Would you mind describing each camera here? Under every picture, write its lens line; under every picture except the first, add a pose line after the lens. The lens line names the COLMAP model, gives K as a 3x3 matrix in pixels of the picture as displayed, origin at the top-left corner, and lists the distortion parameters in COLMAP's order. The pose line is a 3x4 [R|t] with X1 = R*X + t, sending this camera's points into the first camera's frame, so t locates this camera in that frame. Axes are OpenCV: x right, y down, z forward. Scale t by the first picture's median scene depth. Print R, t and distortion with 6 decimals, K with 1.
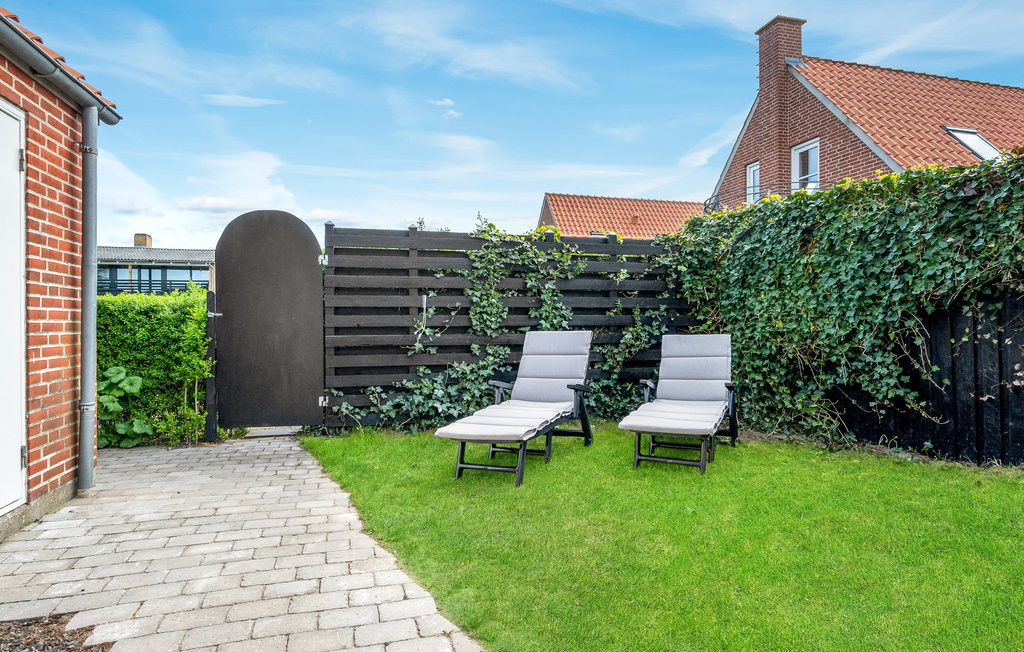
lens RADIAL K [[557.0, 0, 511.4], [0, 557.0, 325.4], [0, 0, 1]] dist [-0.017674, 0.000722]
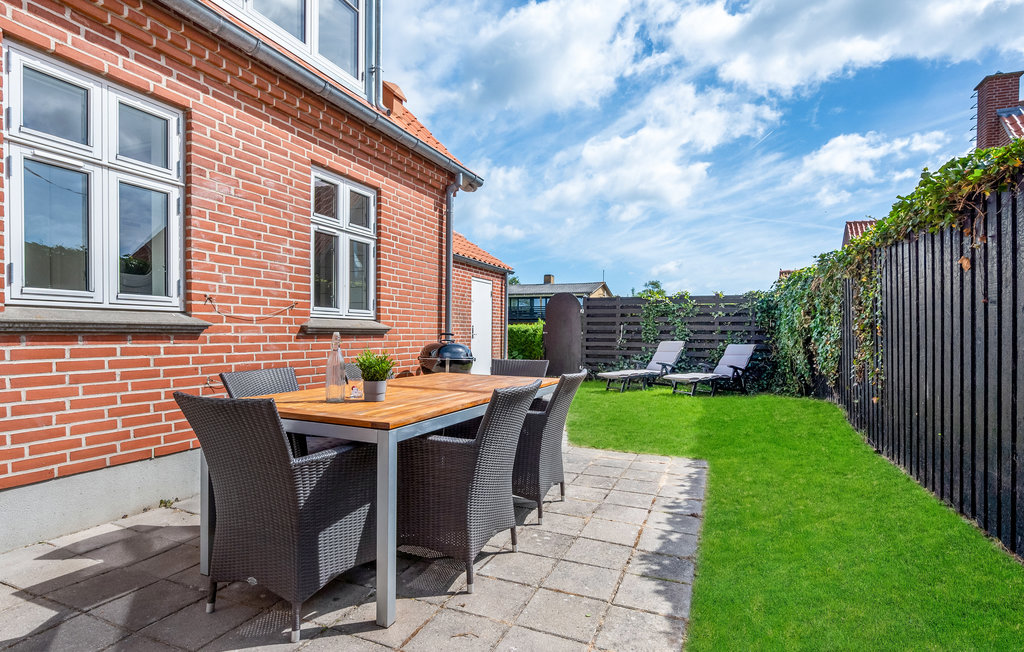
lens RADIAL K [[515.2, 0, 512.8], [0, 515.2, 332.8], [0, 0, 1]] dist [-0.017272, -0.000012]
pose [[0.783274, 0.008743, -0.621615, 0.841405], [-0.015950, 0.999855, -0.006035, -0.001533], [0.621472, 0.014642, 0.783299, -0.988063]]
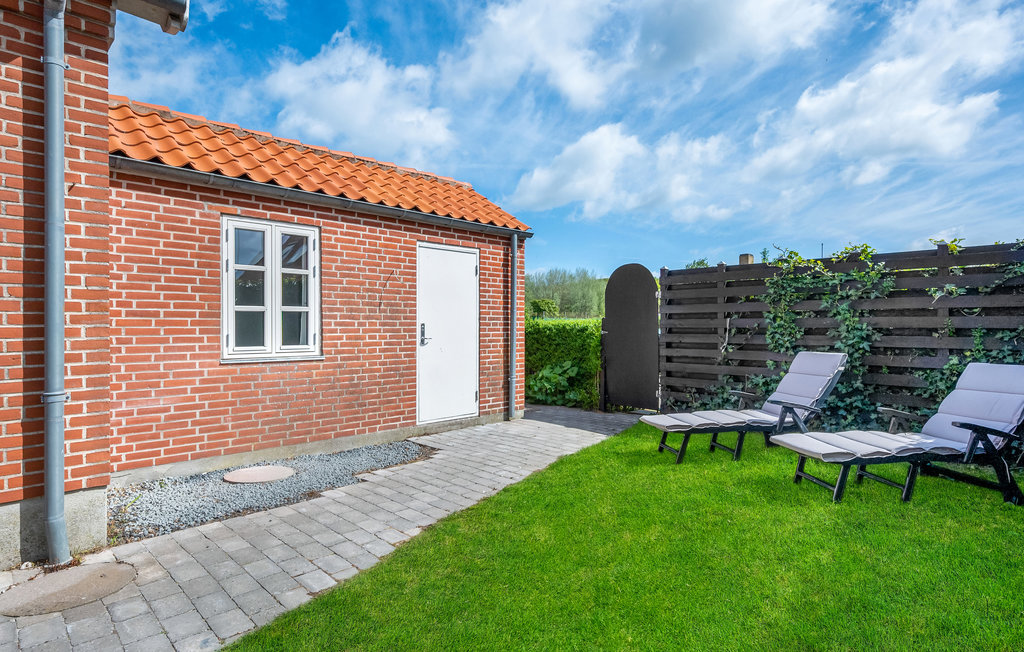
lens RADIAL K [[529.0, 0, 509.5], [0, 529.0, 321.7], [0, 0, 1]] dist [-0.005579, -0.003500]
pose [[0.486471, -0.004607, -0.873685, 0.641934], [-0.008576, 0.999913, -0.010048, -0.031343], [0.873655, 0.012381, 0.486389, 0.008565]]
